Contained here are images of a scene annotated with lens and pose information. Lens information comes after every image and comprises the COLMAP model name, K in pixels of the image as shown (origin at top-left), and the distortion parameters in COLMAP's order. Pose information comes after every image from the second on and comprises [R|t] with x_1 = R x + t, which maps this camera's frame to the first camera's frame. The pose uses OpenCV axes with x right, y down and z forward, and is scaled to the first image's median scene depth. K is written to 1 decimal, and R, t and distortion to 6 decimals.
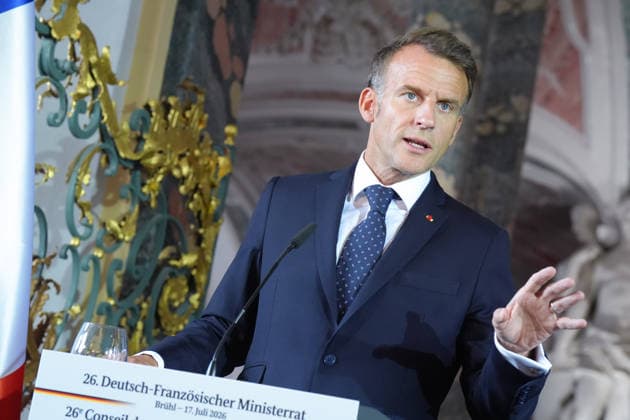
lens RADIAL K [[1959.6, 0, 315.0], [0, 1959.6, 210.0], [0, 0, 1]] dist [0.664490, 0.442145]
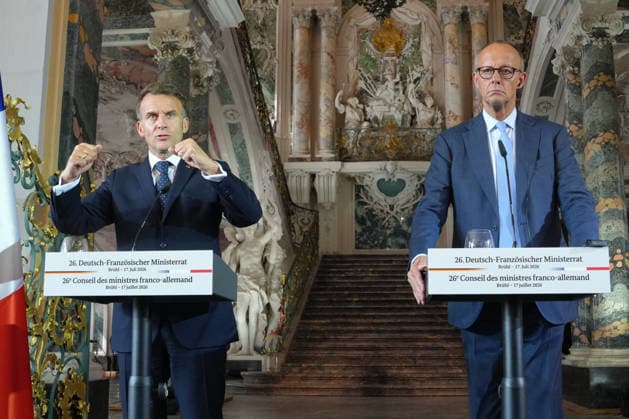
lens RADIAL K [[774.1, 0, 333.2], [0, 774.1, 224.5], [0, 0, 1]] dist [-0.101190, 0.056481]
pose [[0.946330, -0.137725, 0.292390, -0.046862], [0.146573, 0.989164, -0.008460, 0.050138], [-0.288057, 0.050862, 0.956262, 0.112478]]
